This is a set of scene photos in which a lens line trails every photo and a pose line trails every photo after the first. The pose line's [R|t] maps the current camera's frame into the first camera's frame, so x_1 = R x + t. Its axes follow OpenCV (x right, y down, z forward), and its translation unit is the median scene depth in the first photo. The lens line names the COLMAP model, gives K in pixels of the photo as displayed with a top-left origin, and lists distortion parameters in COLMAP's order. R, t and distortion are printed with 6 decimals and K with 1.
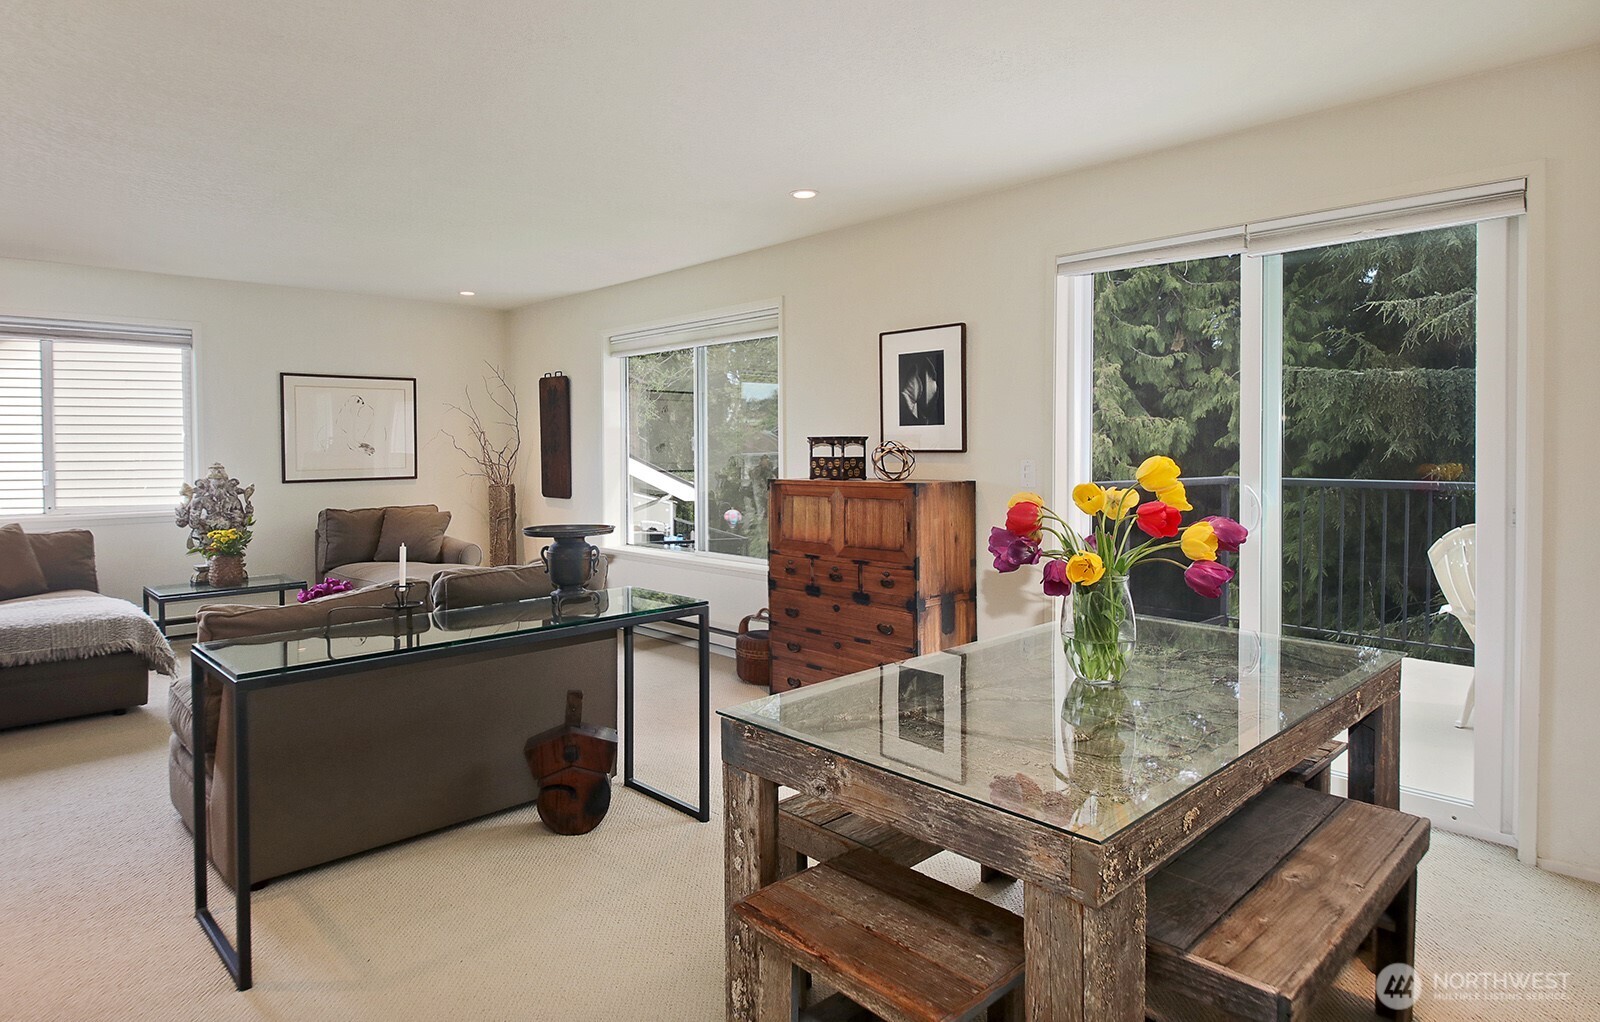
lens RADIAL K [[904.7, 0, 793.3], [0, 904.7, 478.0], [0, 0, 1]] dist [-0.021317, -0.006663]
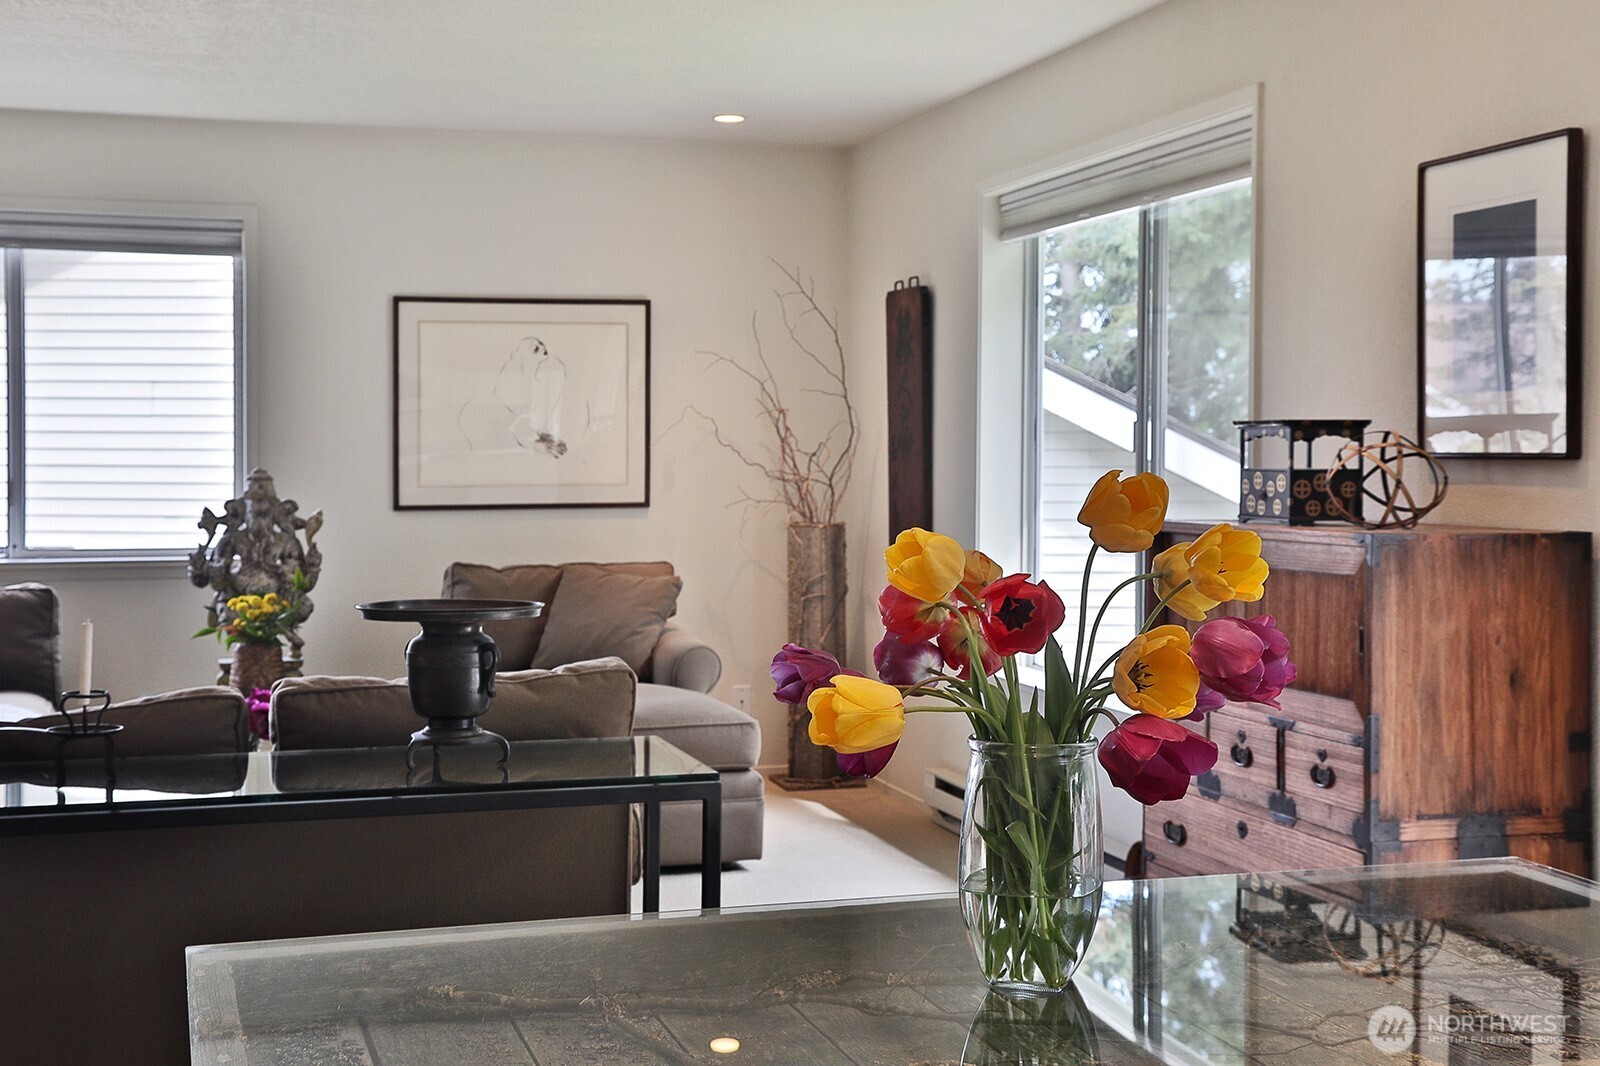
lens RADIAL K [[2164.6, 0, 798.6], [0, 2164.6, 544.2], [0, 0, 1]] dist [-0.052791, 0.000000]
pose [[0.882079, 0.025959, -0.470386, 0.272648], [-0.020894, 0.999654, 0.015986, 0.000257], [0.470638, -0.004273, 0.882316, 0.017765]]
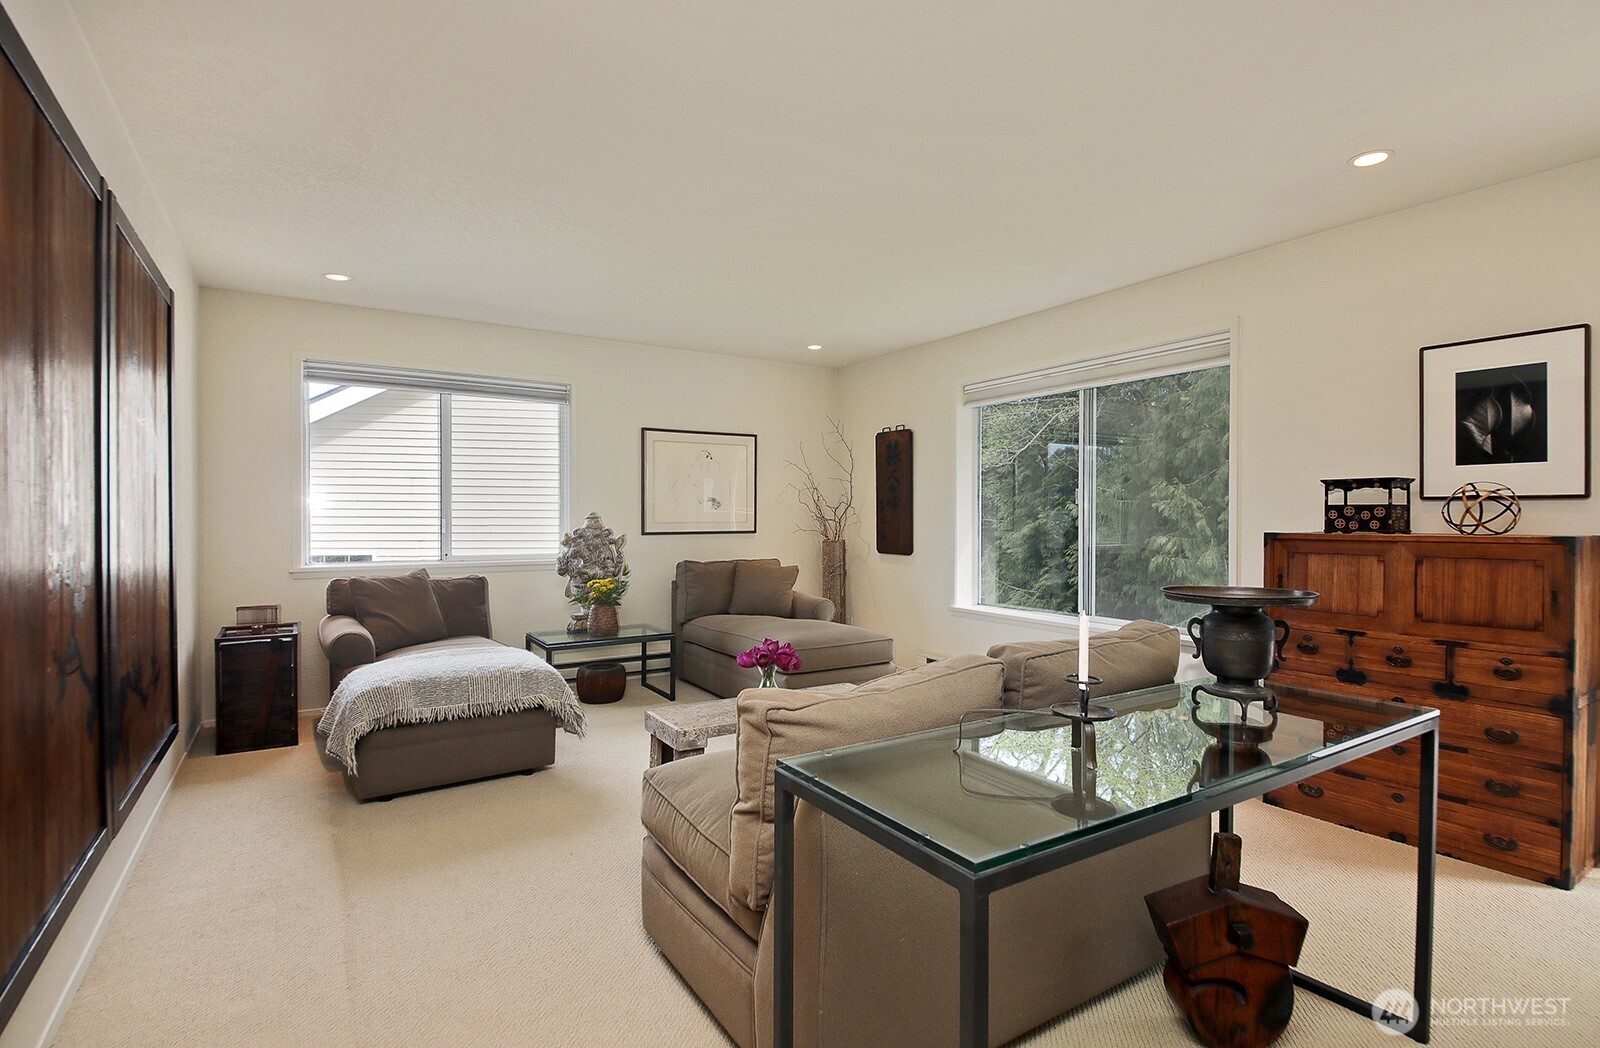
lens RADIAL K [[768.1, 0, 797.0], [0, 768.1, 531.7], [0, 0, 1]] dist [-0.022994, -0.005073]
pose [[0.977101, 0.010462, -0.212520, -0.257476], [-0.013383, 0.999835, -0.012310, 0.012898], [0.212356, 0.014872, 0.977079, 0.220661]]
